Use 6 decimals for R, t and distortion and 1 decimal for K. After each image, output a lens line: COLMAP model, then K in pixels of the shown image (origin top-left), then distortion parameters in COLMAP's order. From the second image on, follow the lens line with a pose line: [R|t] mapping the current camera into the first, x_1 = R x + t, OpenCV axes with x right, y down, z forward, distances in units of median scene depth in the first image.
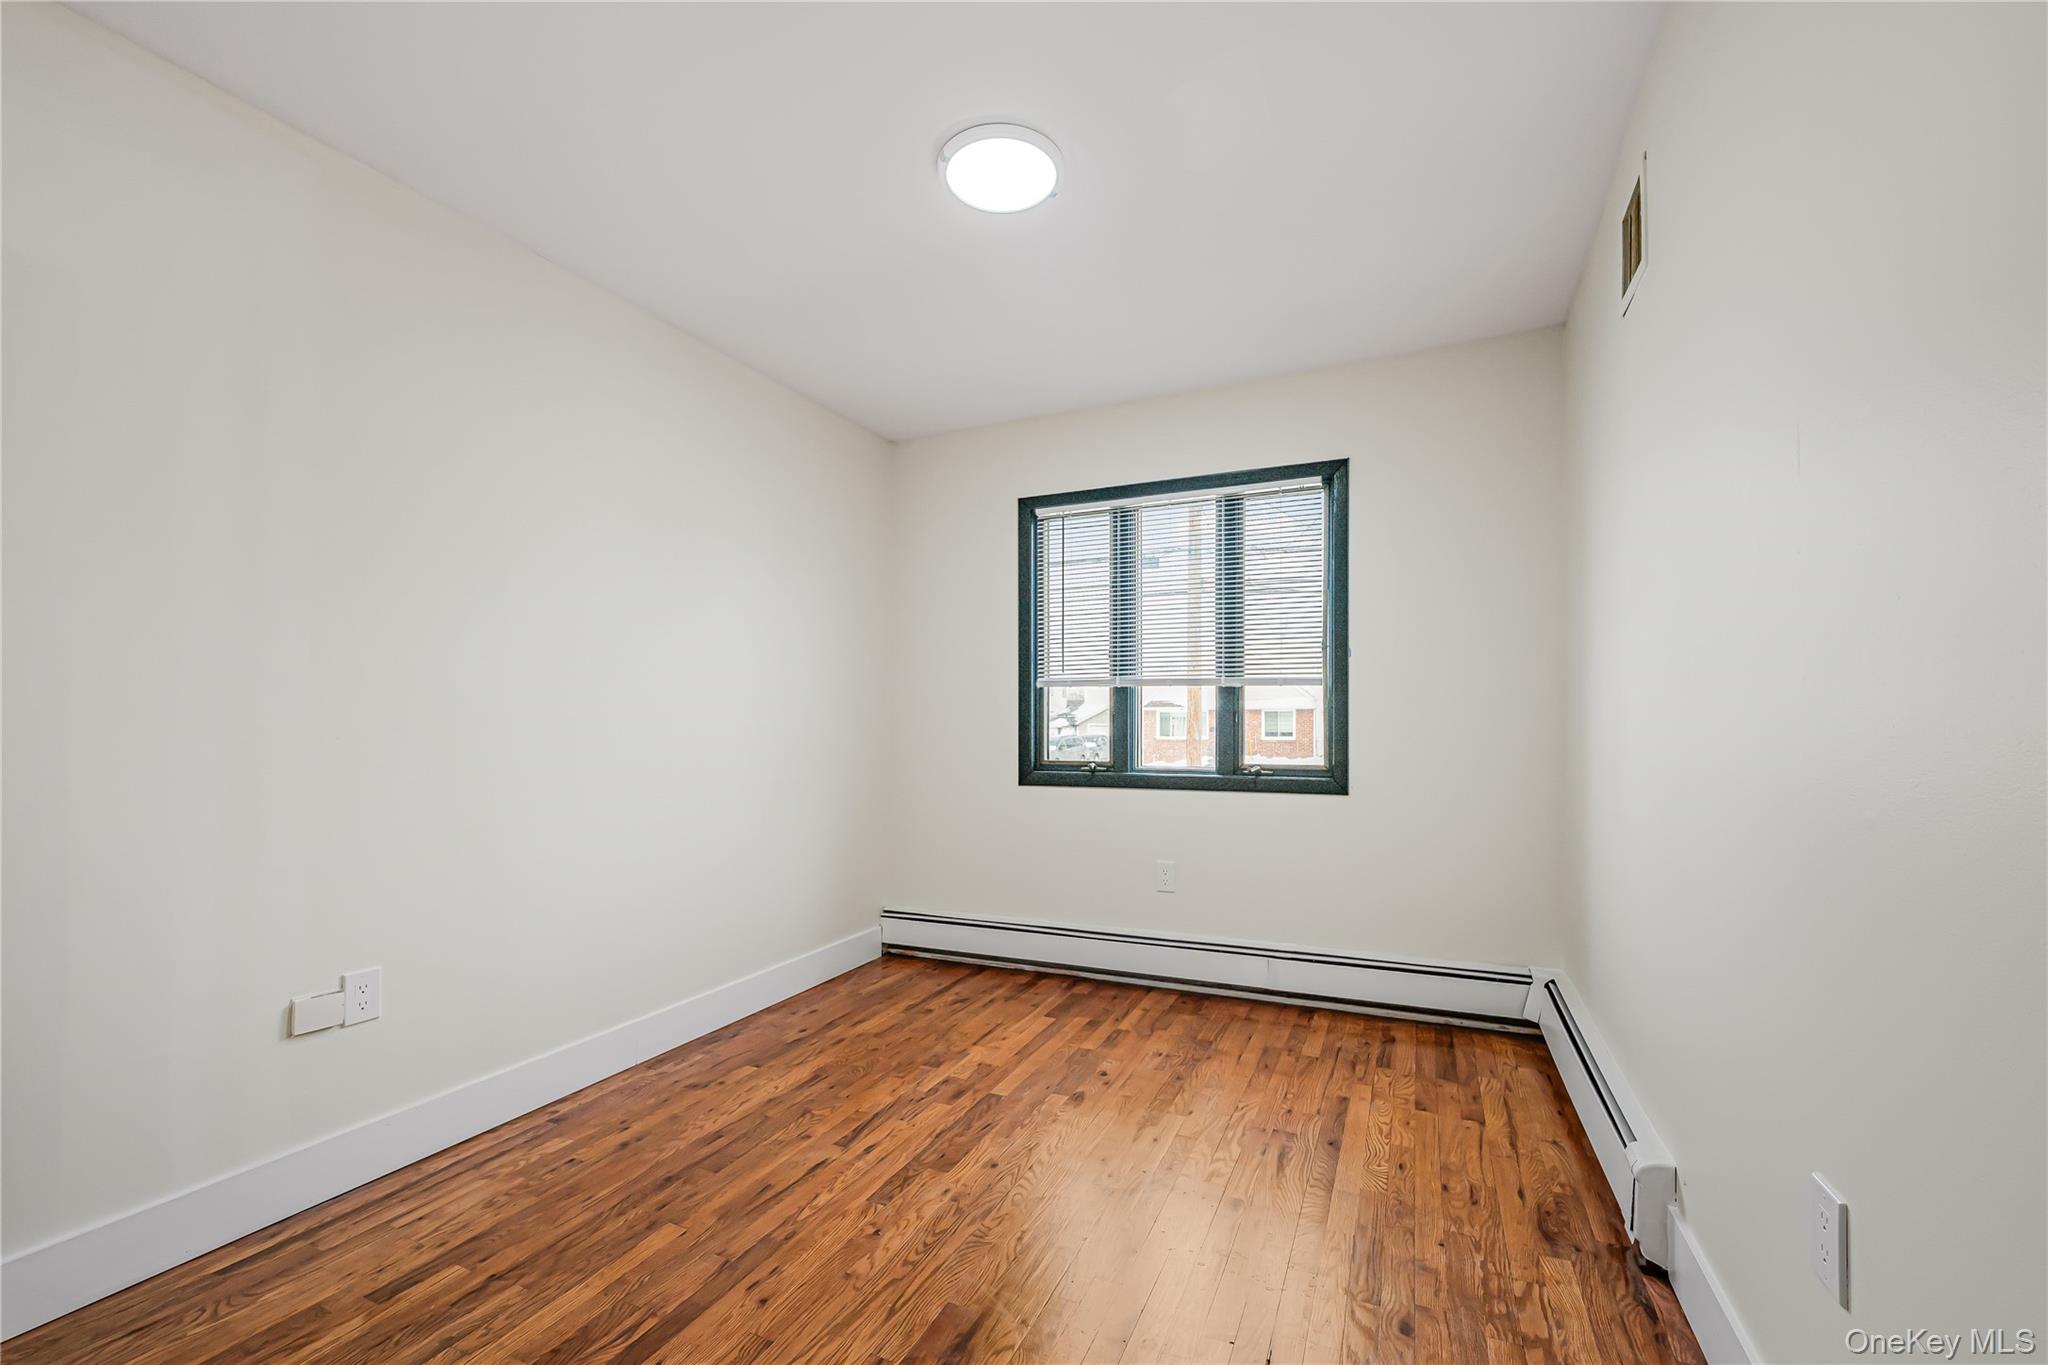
lens RADIAL K [[833.7, 0, 1027.1], [0, 833.7, 711.8], [0, 0, 1]] dist [-0.001038, -0.000065]
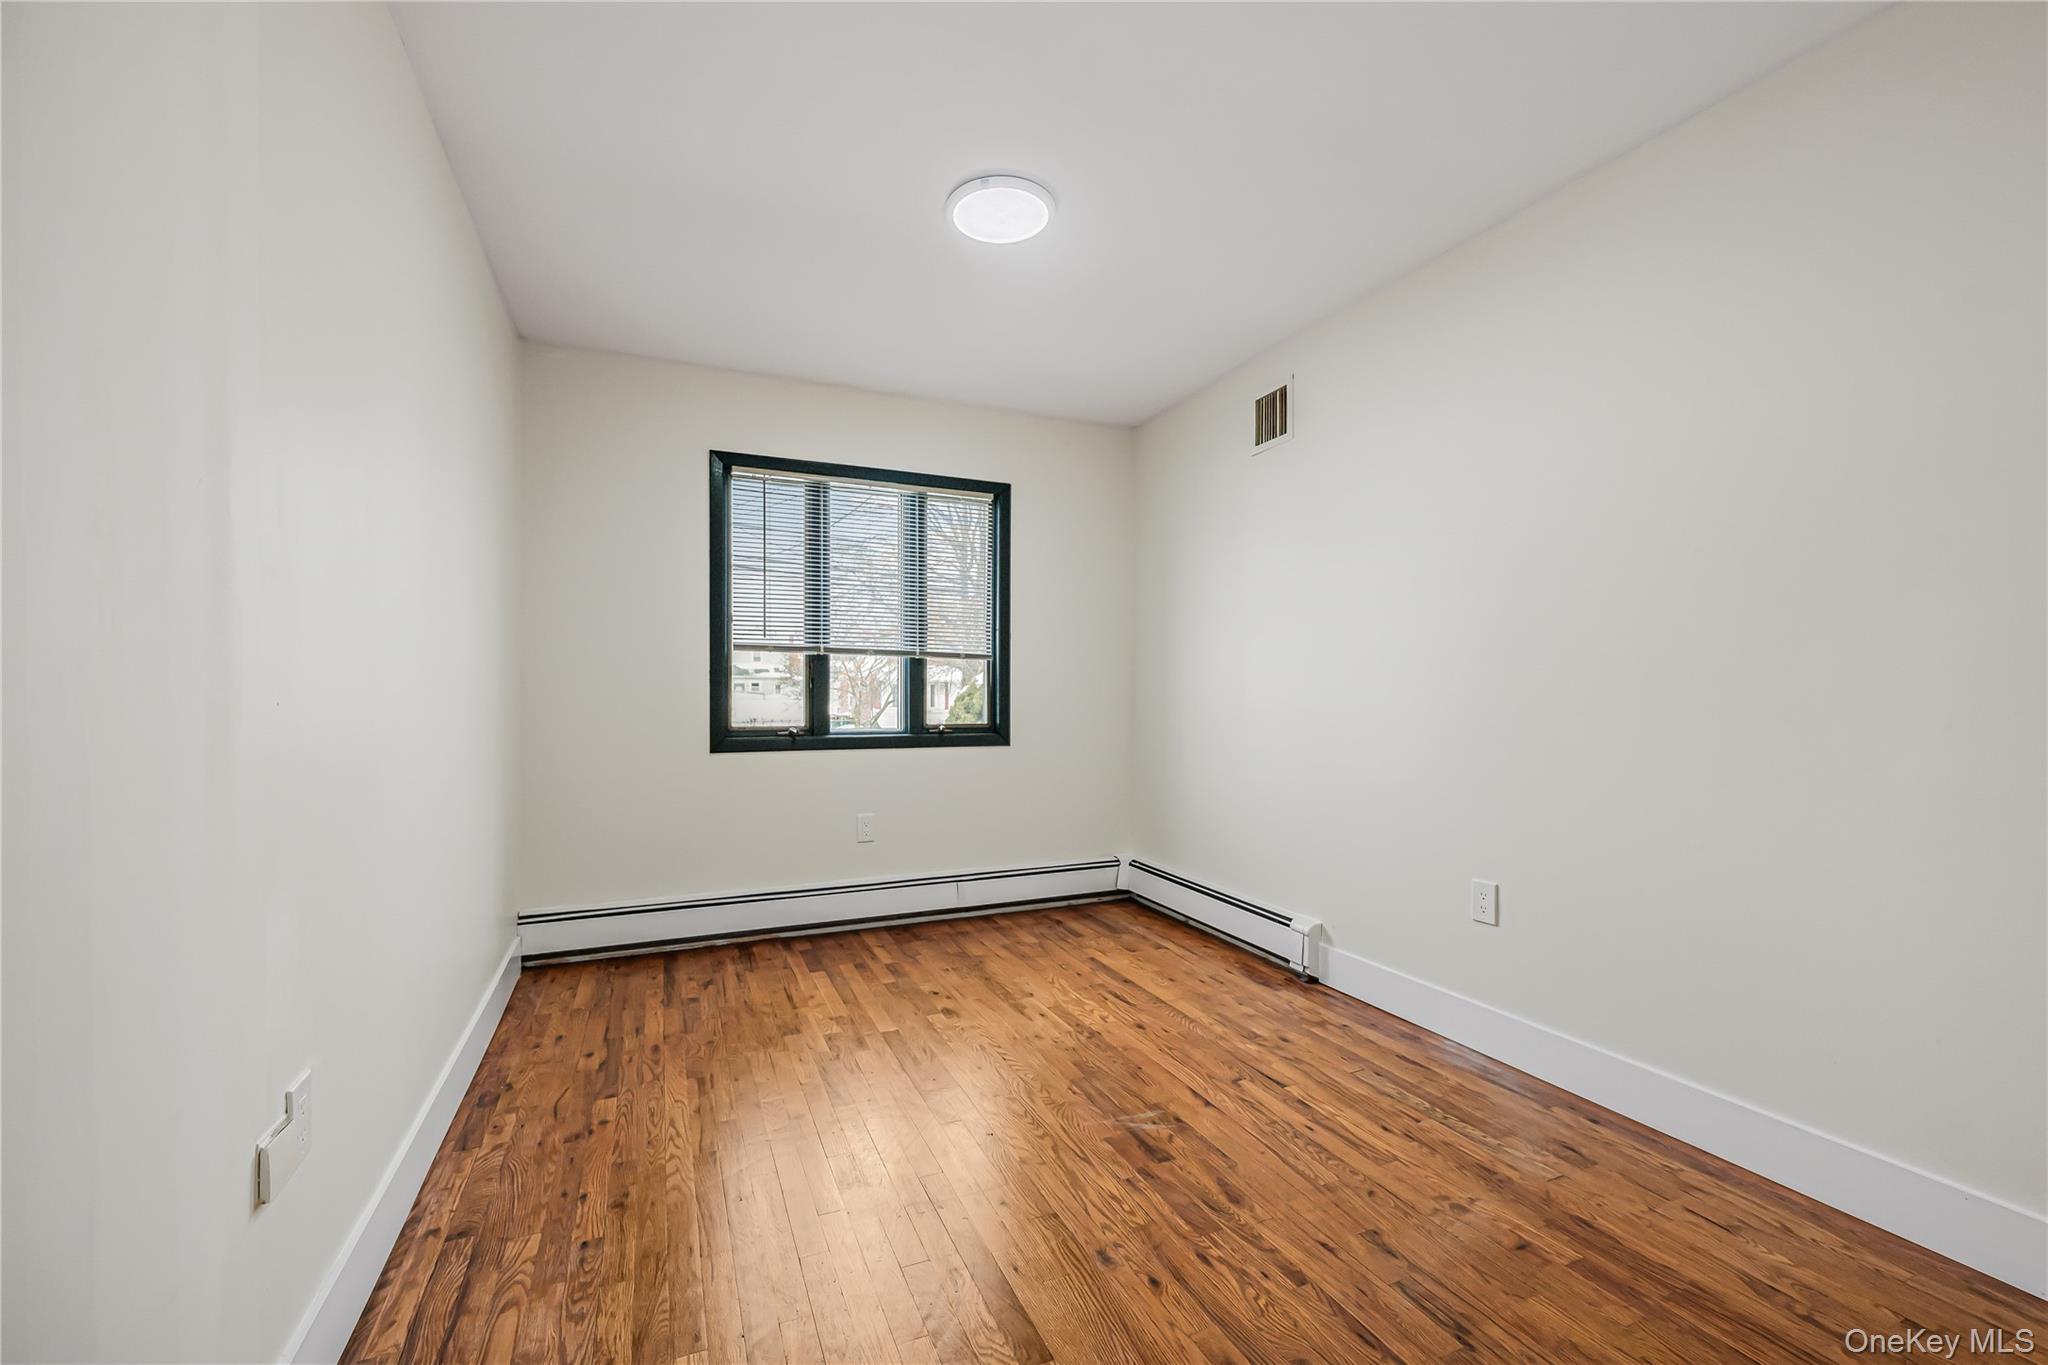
lens RADIAL K [[826.3, 0, 1024.0], [0, 826.3, 682.5], [0, 0, 1]] dist [0.000205, -0.000028]
pose [[0.674069, 0.012836, 0.738557, -0.546725], [-0.013974, 0.999892, -0.004624, 0.007784], [-0.738536, -0.007204, 0.674175, 0.116673]]
